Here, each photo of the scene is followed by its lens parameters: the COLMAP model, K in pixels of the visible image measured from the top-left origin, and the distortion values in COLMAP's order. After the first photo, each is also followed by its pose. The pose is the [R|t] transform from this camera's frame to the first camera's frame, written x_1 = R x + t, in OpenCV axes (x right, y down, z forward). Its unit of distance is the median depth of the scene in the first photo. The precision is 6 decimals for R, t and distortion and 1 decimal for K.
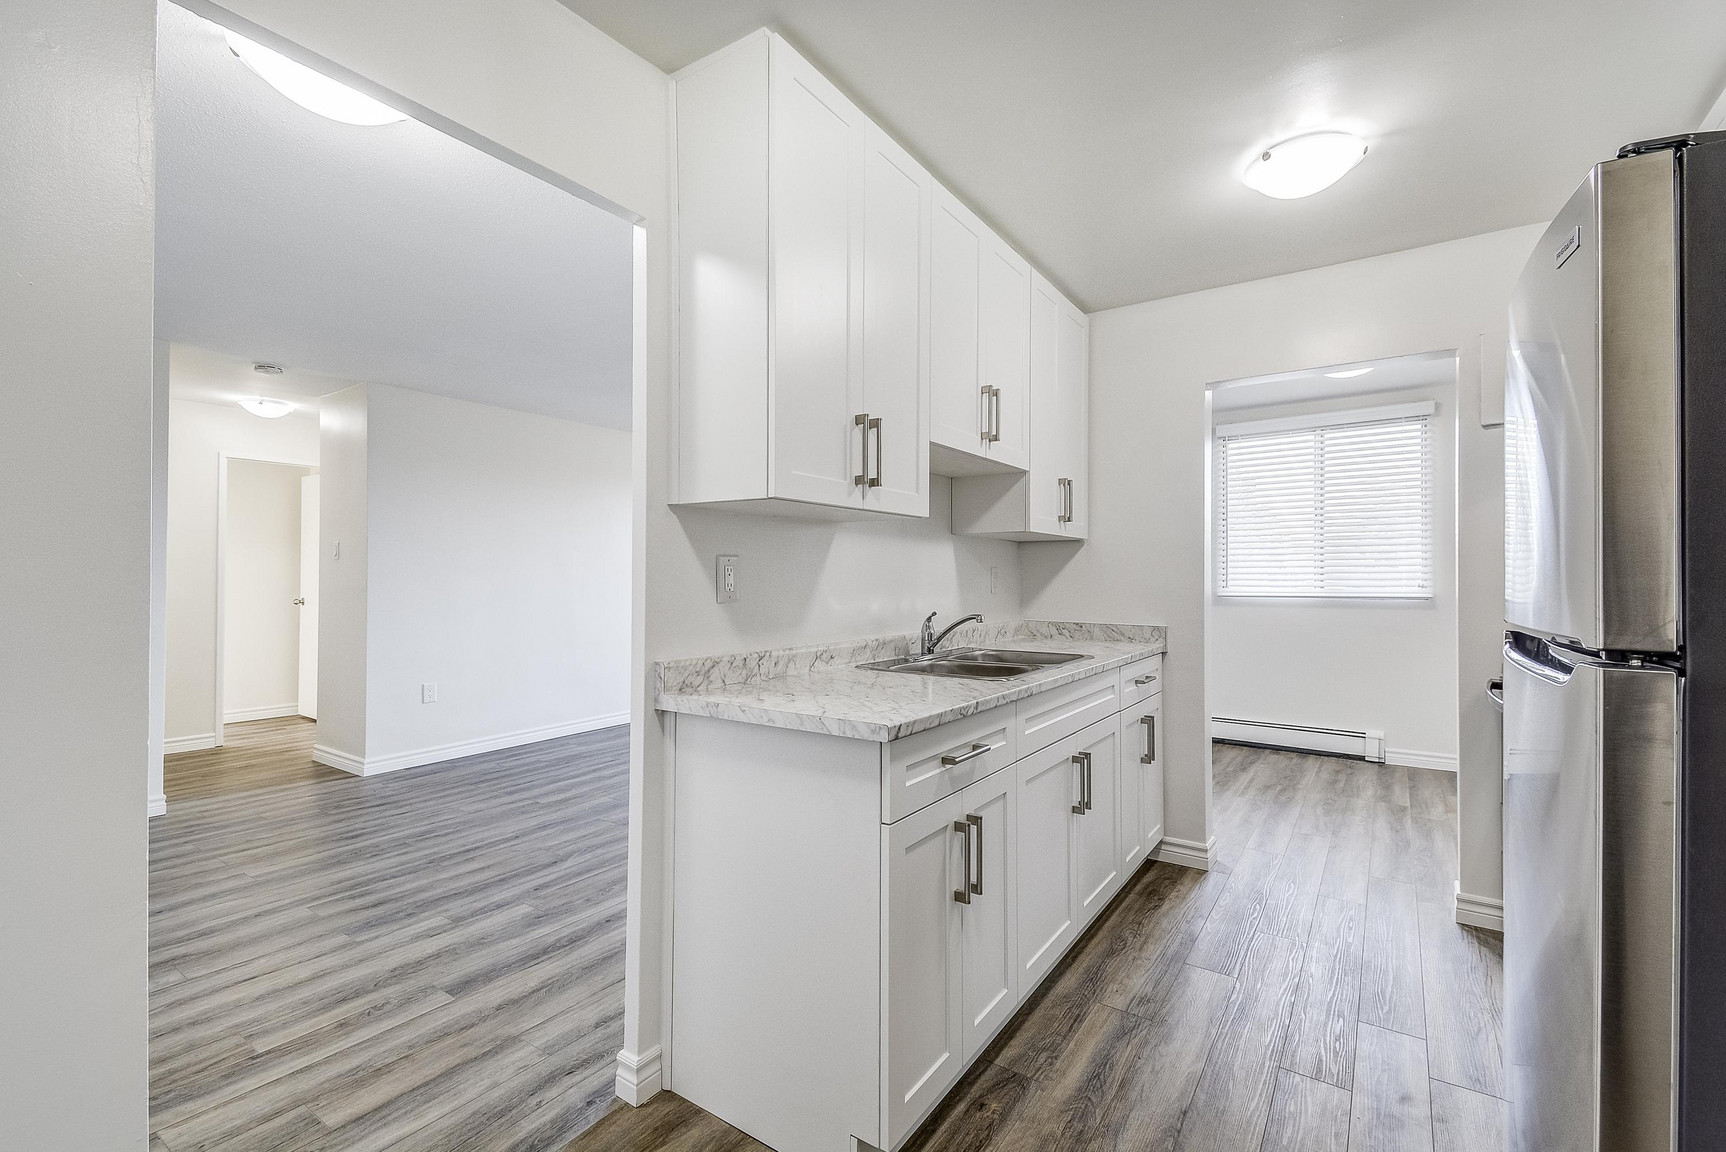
lens RADIAL K [[750.8, 0, 856.7], [0, 750.8, 574.1], [0, 0, 1]] dist [0.048886, -0.022613]
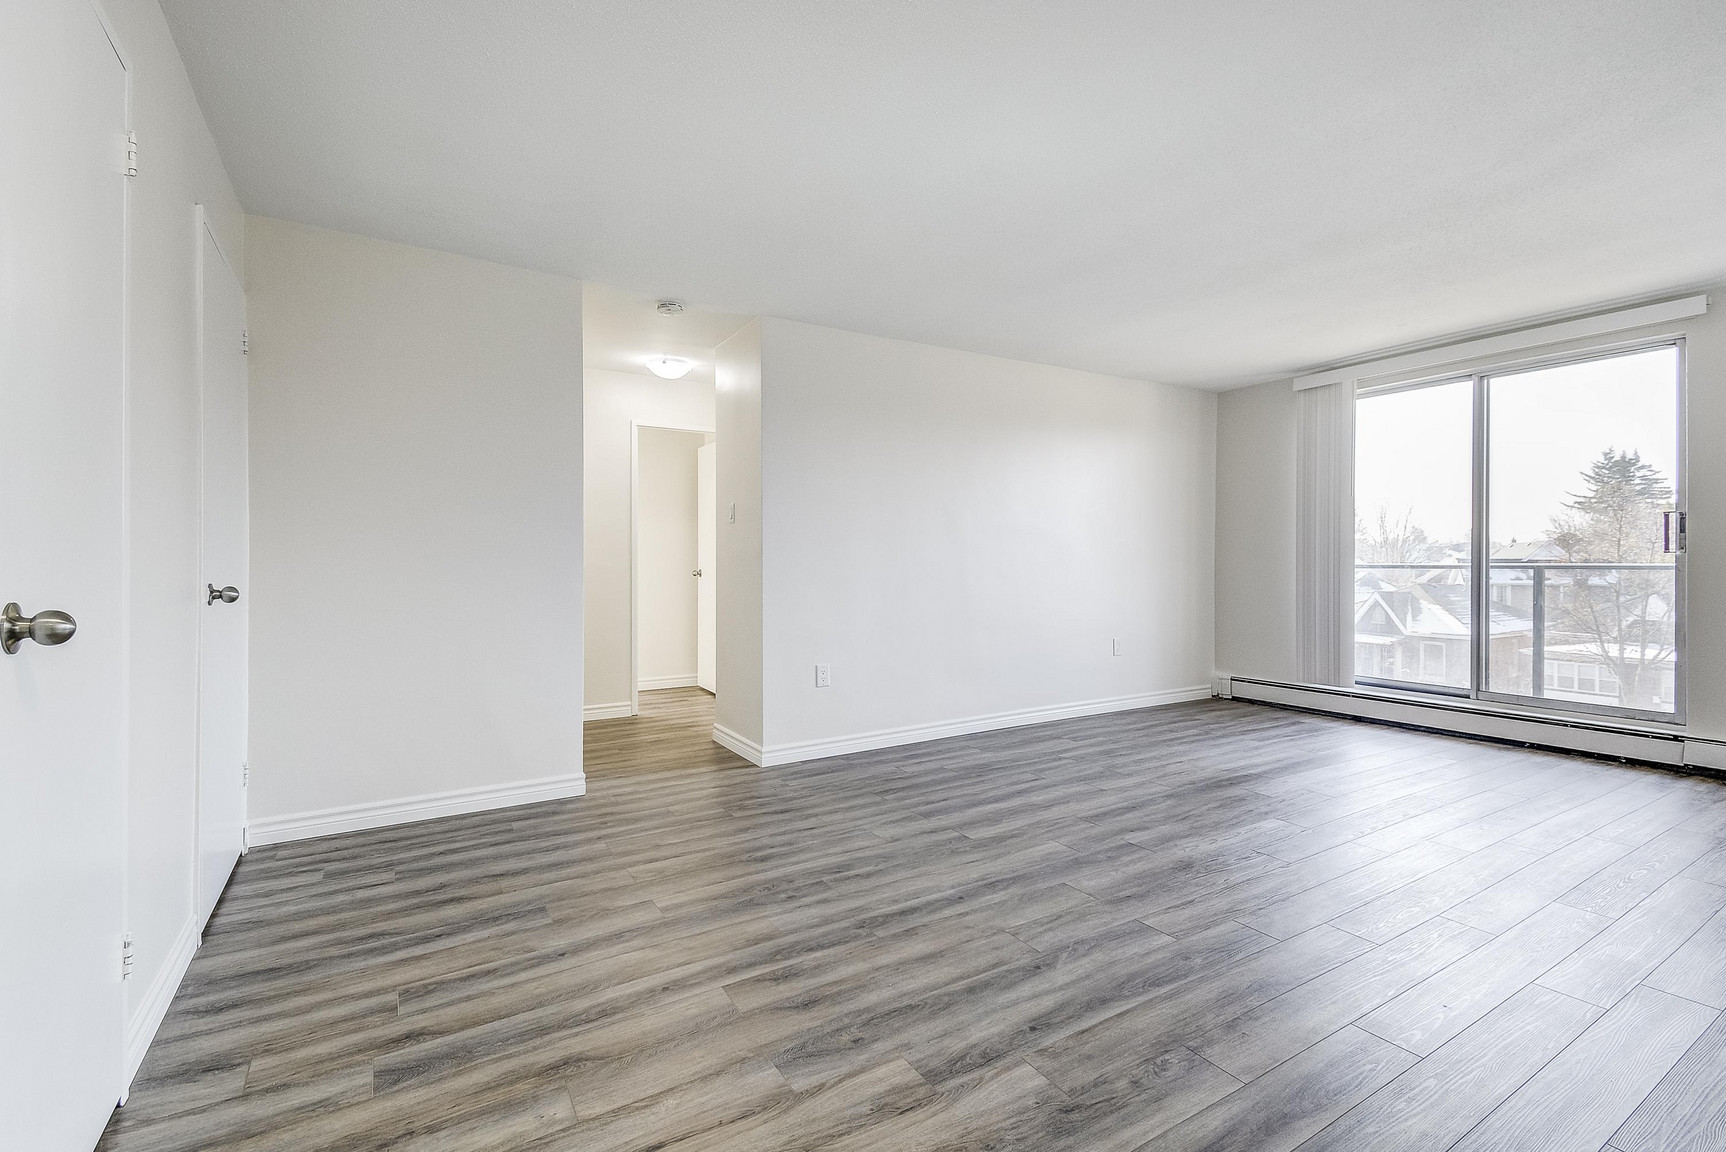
lens RADIAL K [[753.1, 0, 863.2], [0, 753.1, 578.5], [0, 0, 1]] dist [0.055151, -0.027370]
pose [[0.918454, 0.007218, -0.395462, -0.303662], [0.003032, 0.999676, 0.025288, 0.040385], [0.395517, -0.024425, 0.918134, 0.392910]]
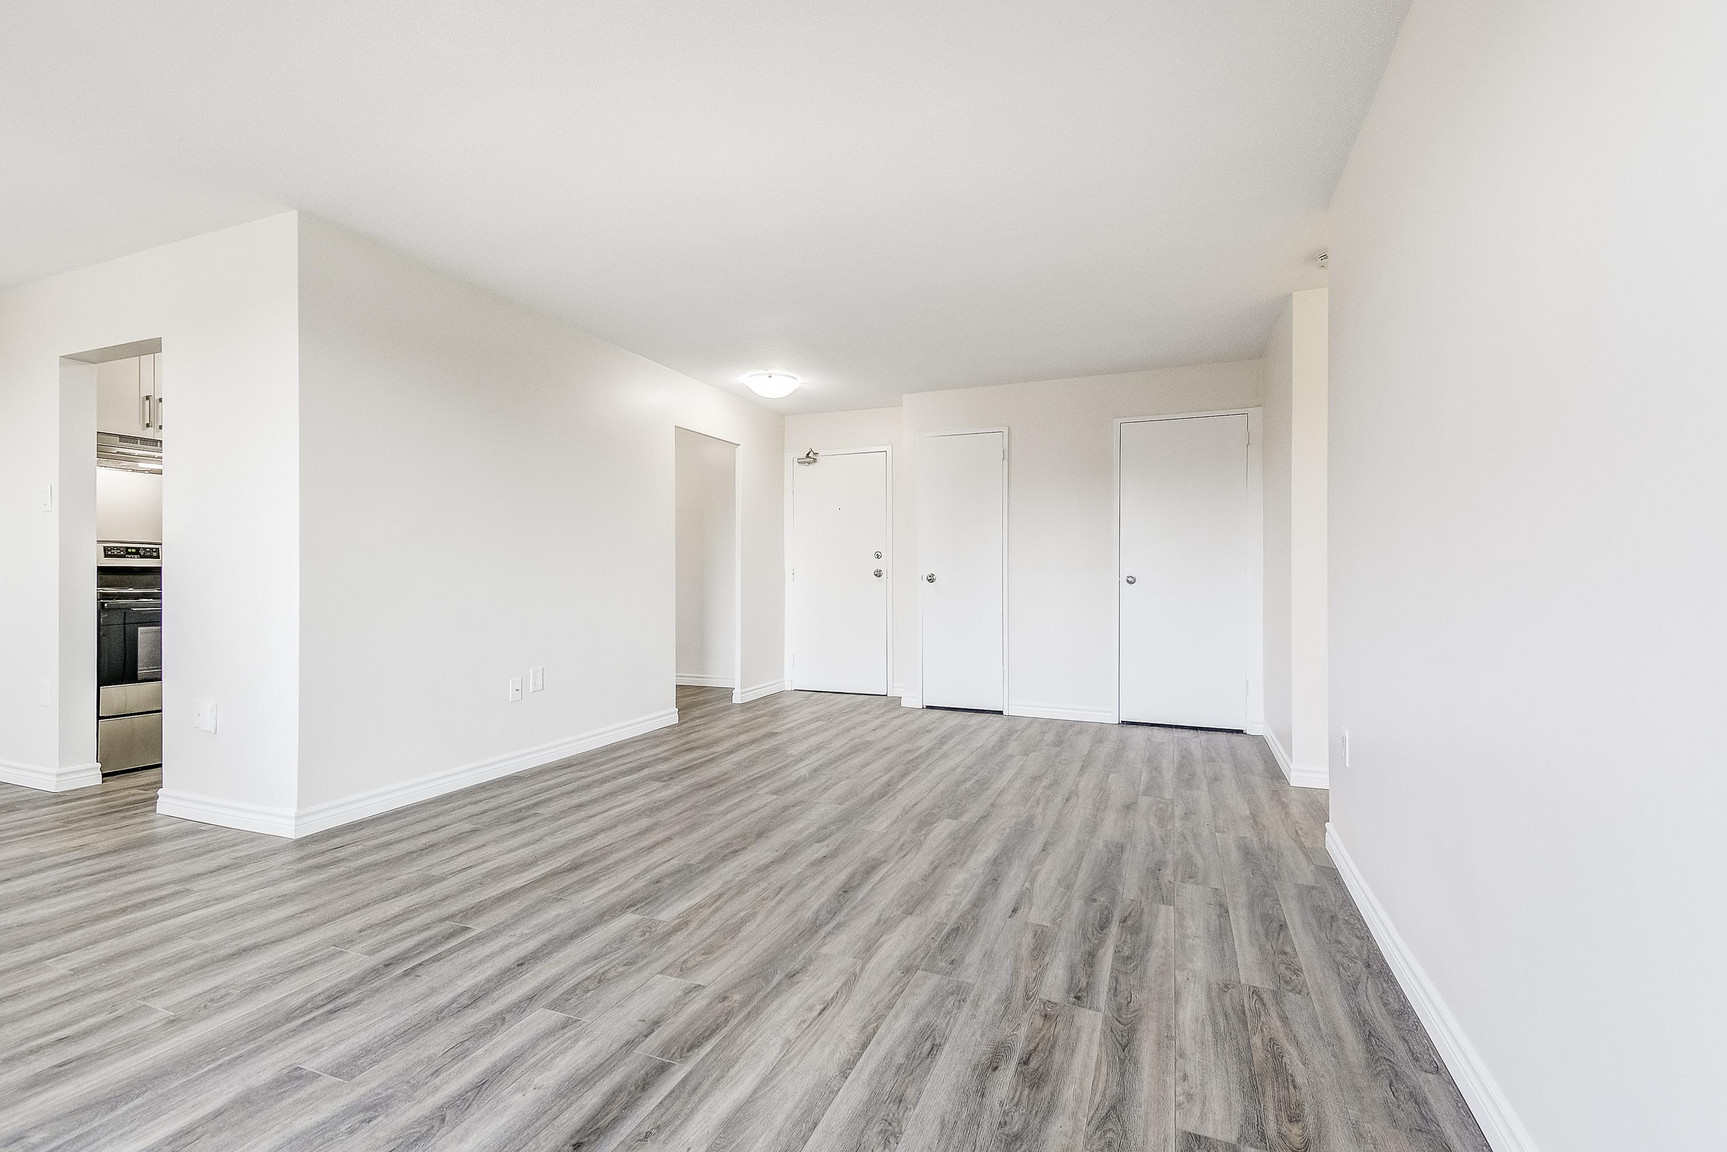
lens RADIAL K [[751.3, 0, 857.2], [0, 751.3, 574.1], [0, 0, 1]] dist [0.048886, -0.022613]
pose [[-0.976370, -0.003824, -0.216071, -0.214260], [-0.002727, 0.999982, -0.005375, 0.073184], [0.216088, -0.004658, -0.976363, 2.384693]]
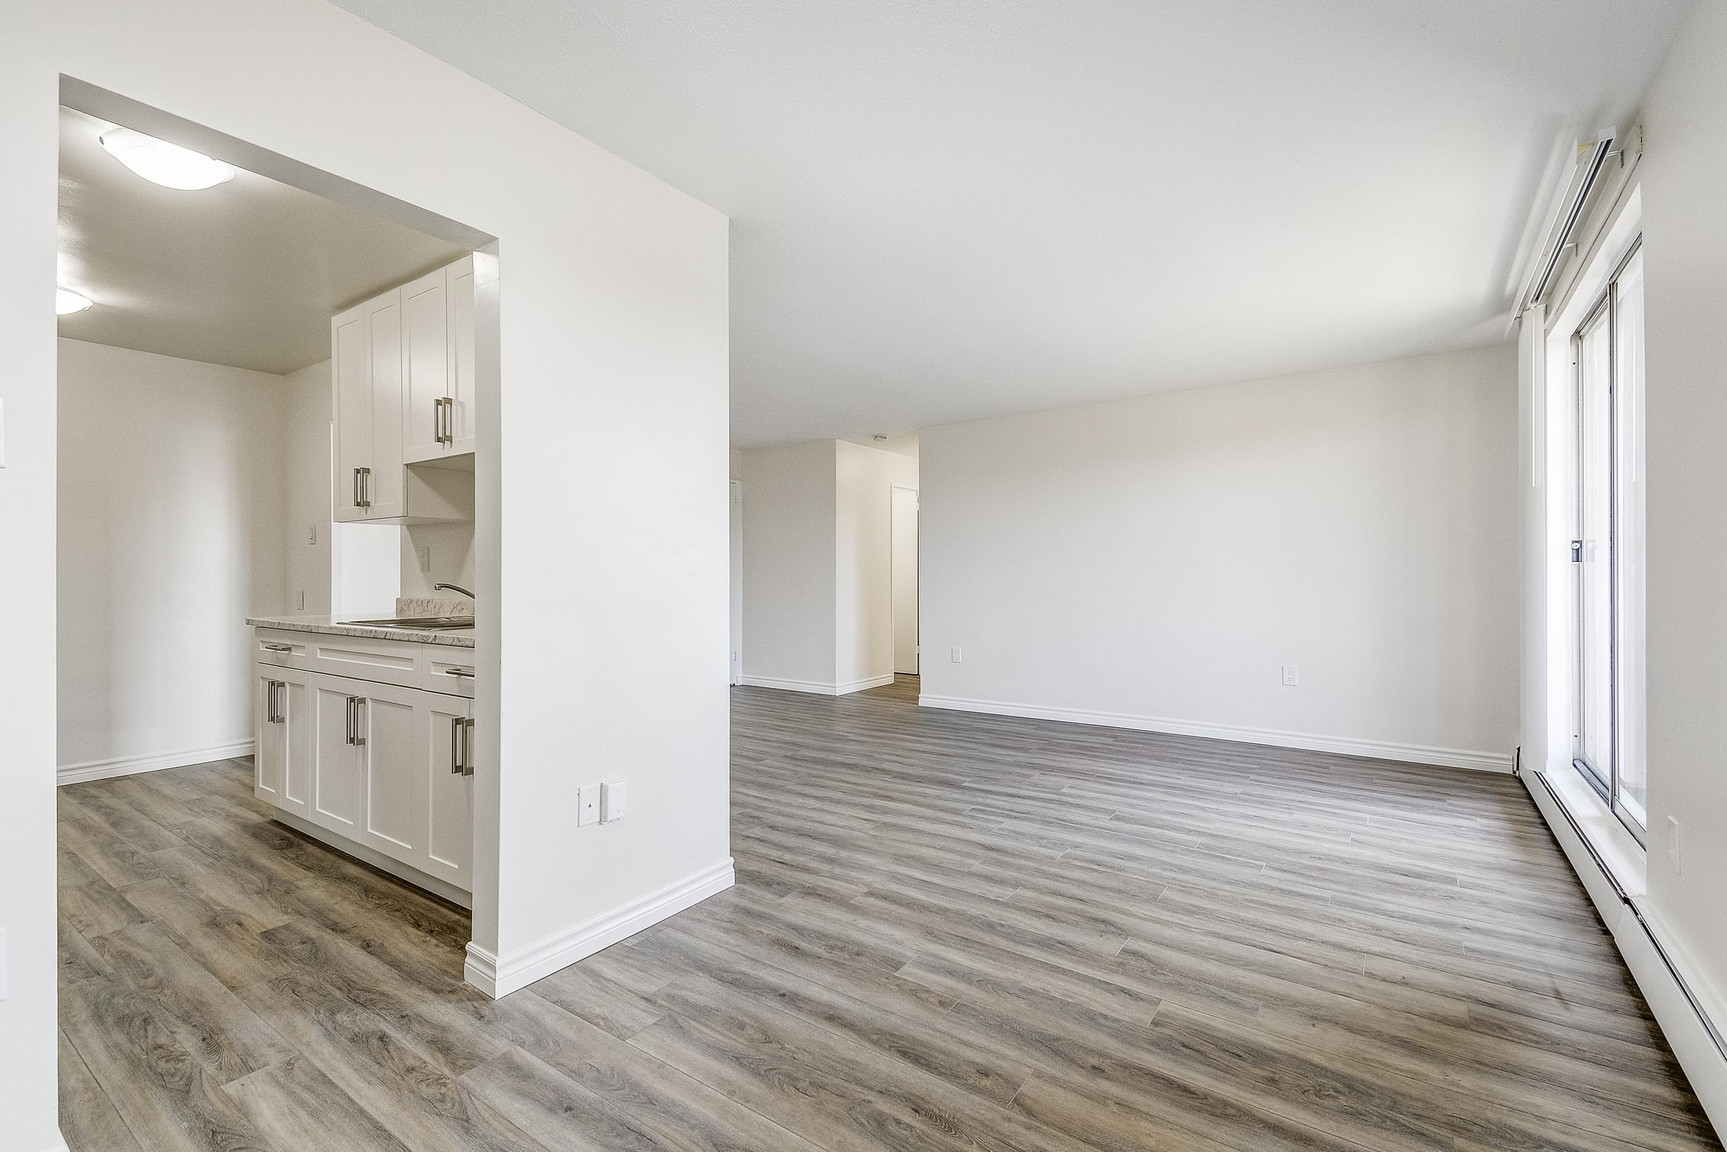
lens RADIAL K [[753.6, 0, 863.7], [0, 753.6, 578.5], [0, 0, 1]] dist [0.055151, -0.027370]
pose [[-0.008017, -0.001227, -0.999967, 1.193456], [0.007904, 0.999968, -0.001291, 0.043525], [0.999937, -0.007914, -0.008007, 1.429368]]
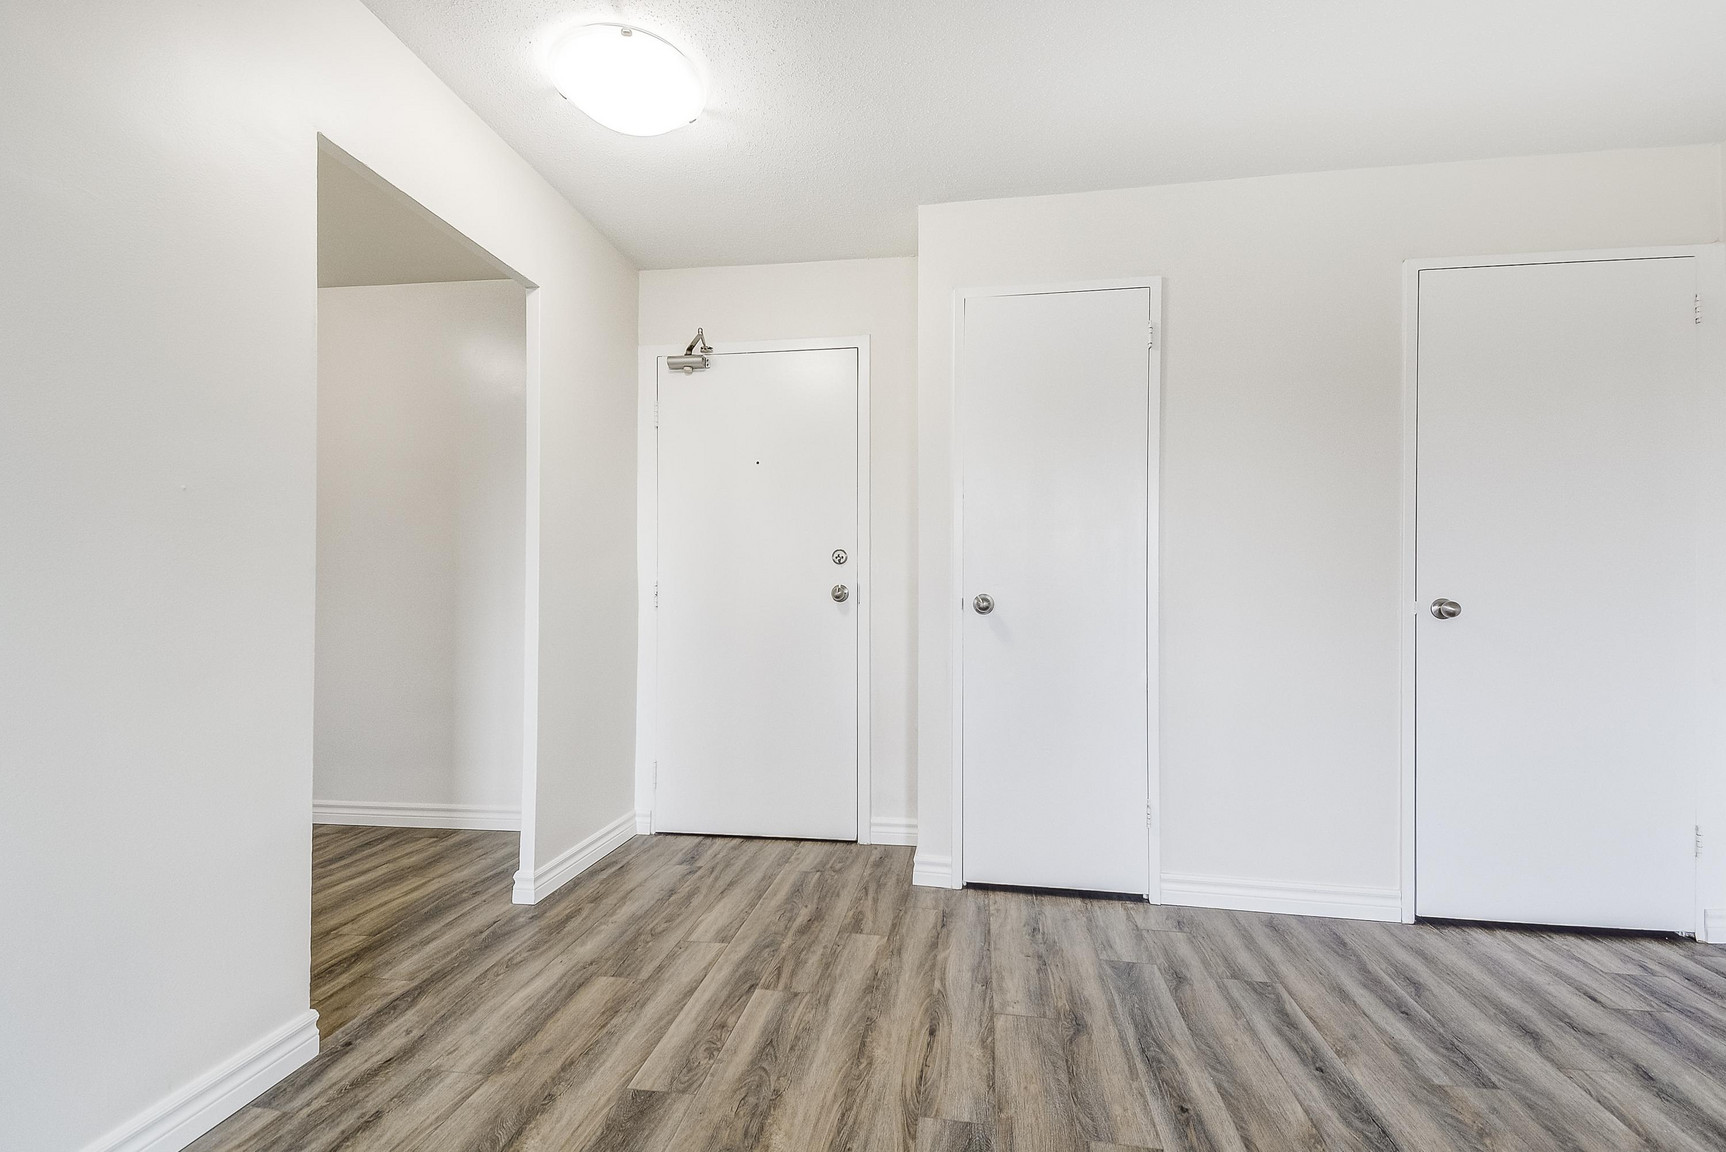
lens RADIAL K [[753.1, 0, 863.2], [0, 753.1, 578.5], [0, 0, 1]] dist [0.055151, -0.027370]
pose [[-0.894159, -0.014209, -0.447524, -0.287225], [-0.002337, 0.999631, -0.027070, 0.066526], [0.447744, -0.023159, -0.893862, 1.299880]]
